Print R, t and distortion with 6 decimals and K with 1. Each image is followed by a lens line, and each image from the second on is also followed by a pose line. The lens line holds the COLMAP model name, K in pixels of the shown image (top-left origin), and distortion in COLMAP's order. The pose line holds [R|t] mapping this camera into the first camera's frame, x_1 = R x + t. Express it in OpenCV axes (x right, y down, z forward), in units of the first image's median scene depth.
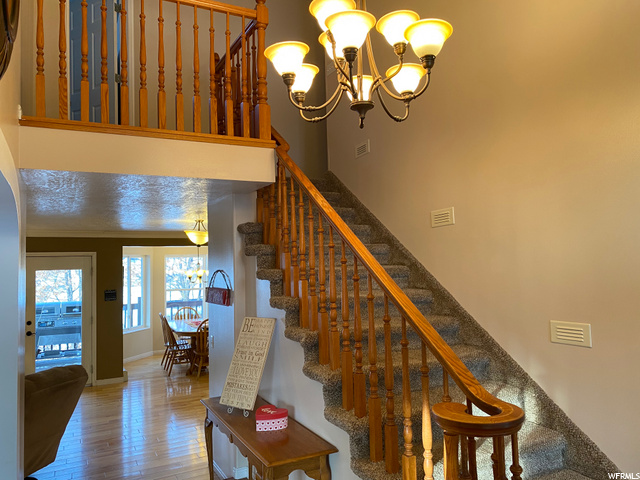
lens RADIAL K [[487.8, 0, 319.7], [0, 487.8, 240.5], [0, 0, 1]] dist [0.066004, -0.090868]
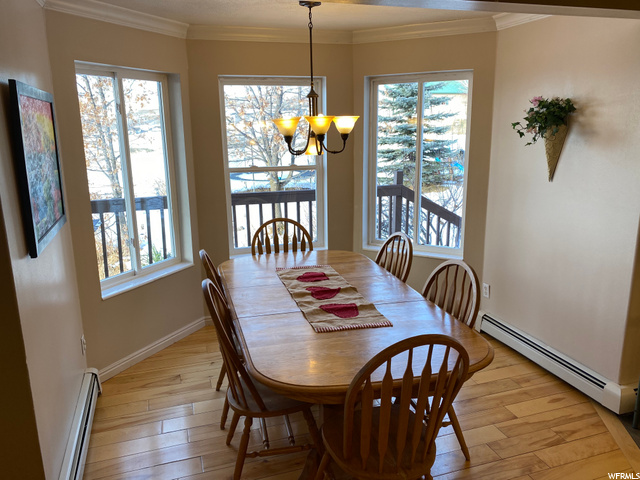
lens RADIAL K [[487.8, 0, 319.0], [0, 487.8, 239.6], [0, 0, 1]] dist [0.066004, -0.090868]
pose [[0.986165, 0.047386, -0.158847, -0.182703], [-0.002701, 0.962736, 0.270429, 0.050770], [0.165743, -0.266259, 0.949545, 0.643577]]
